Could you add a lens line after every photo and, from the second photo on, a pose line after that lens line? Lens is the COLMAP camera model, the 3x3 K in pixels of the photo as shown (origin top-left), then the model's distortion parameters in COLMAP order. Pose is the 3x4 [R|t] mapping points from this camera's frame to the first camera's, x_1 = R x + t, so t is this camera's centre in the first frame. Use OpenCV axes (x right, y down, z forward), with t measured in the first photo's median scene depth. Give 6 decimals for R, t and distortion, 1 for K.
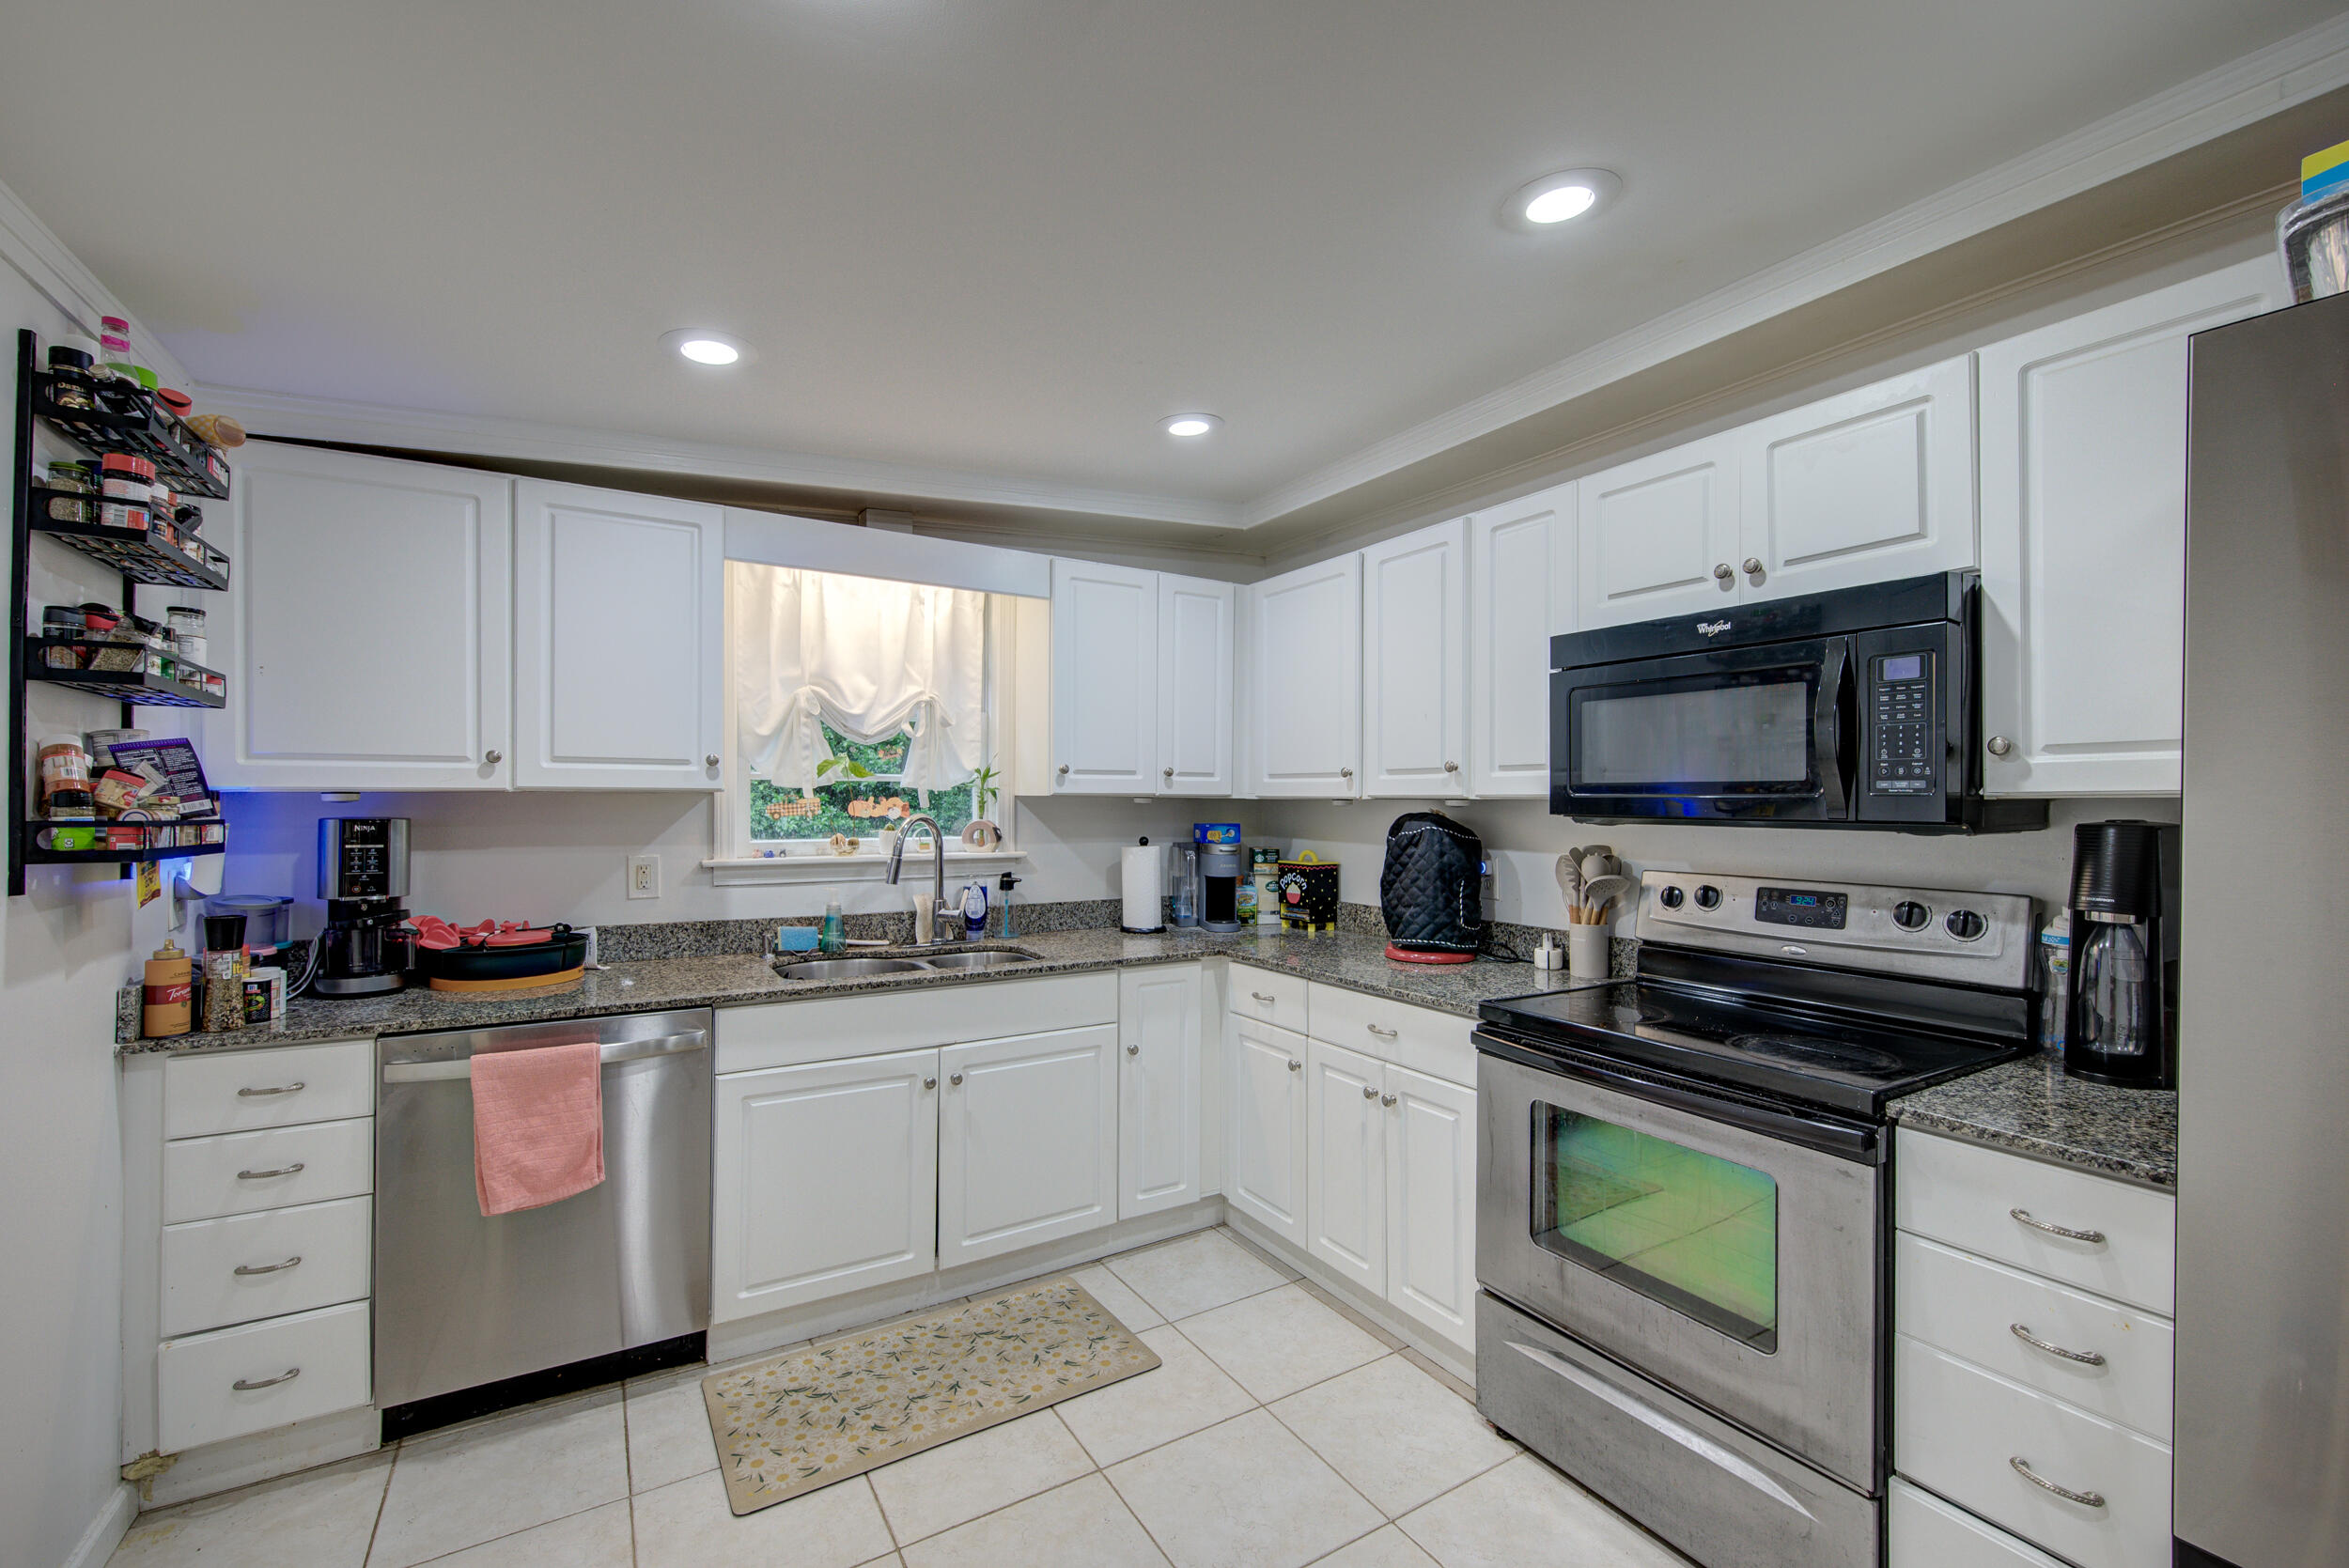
lens RADIAL K [[966.1, 0, 1172.8], [0, 966.1, 791.3], [0, 0, 1]] dist [0.011549, -0.000710]
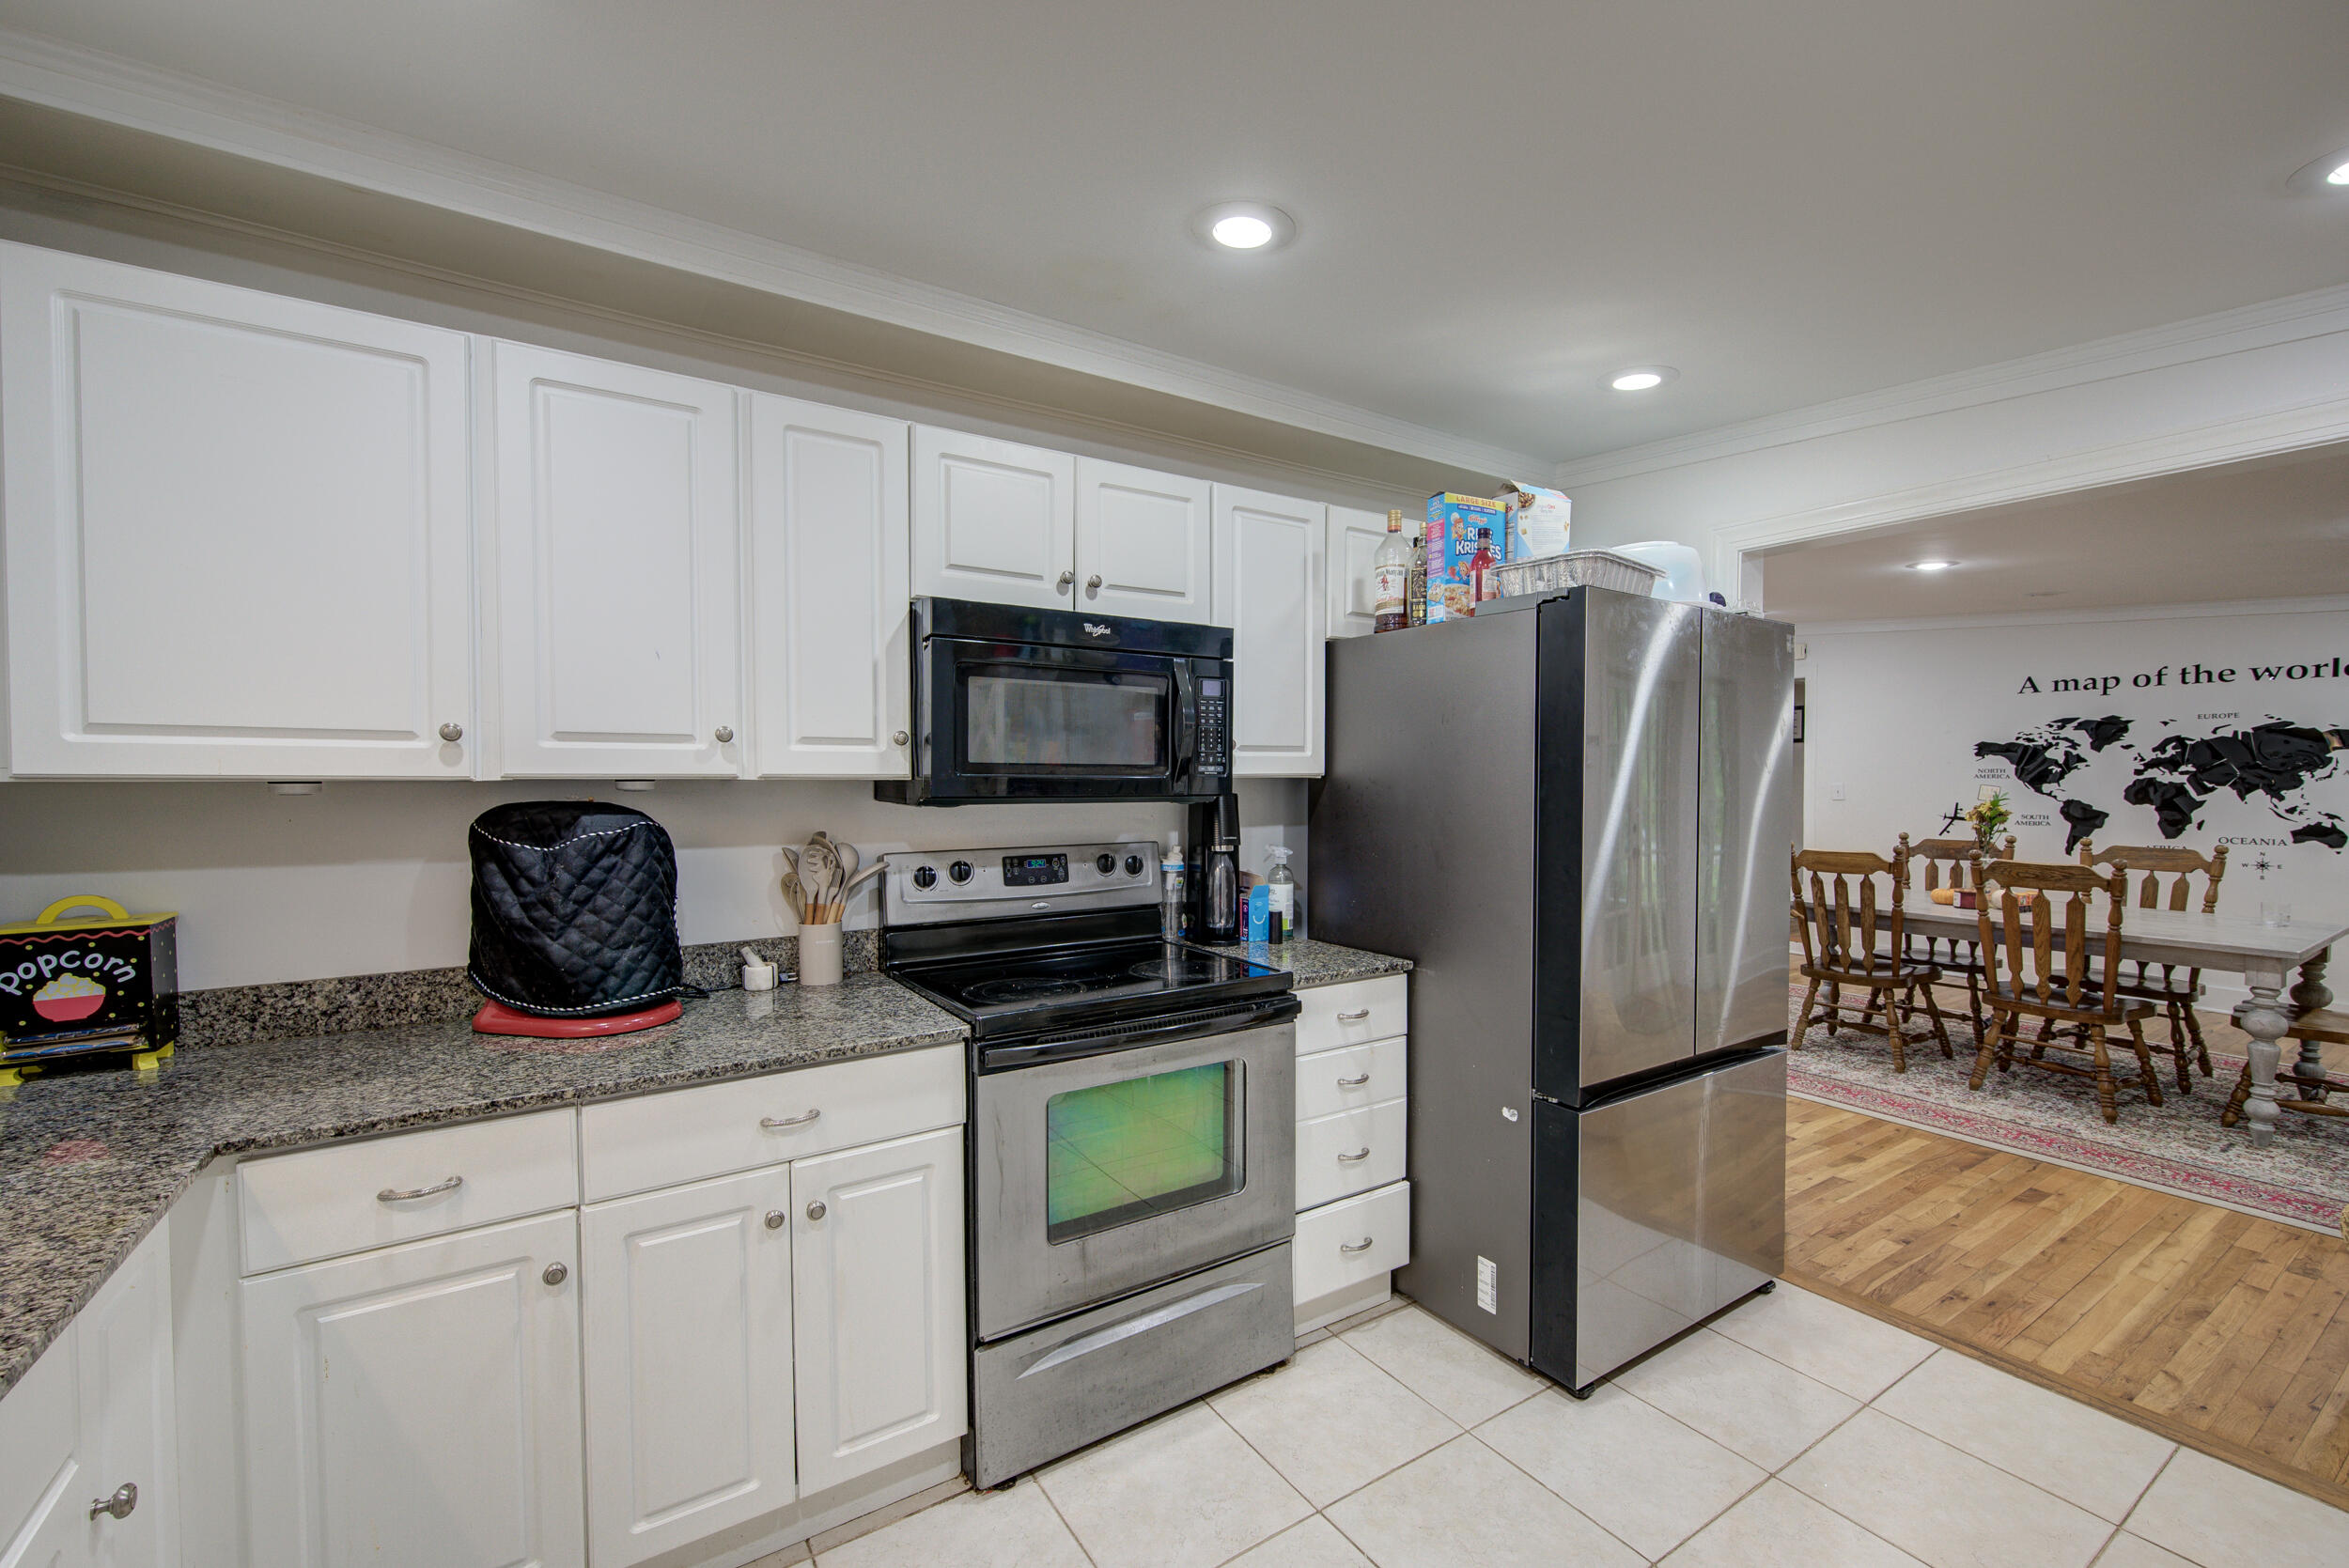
lens RADIAL K [[966.1, 0, 1173.8], [0, 966.1, 799.3], [0, 0, 1]] dist [0.011549, -0.000710]
pose [[-0.024985, -0.024099, 0.999397, -0.531319], [-0.007467, 0.999686, 0.023919, 0.003464], [-0.999660, -0.006864, -0.025157, 0.844863]]
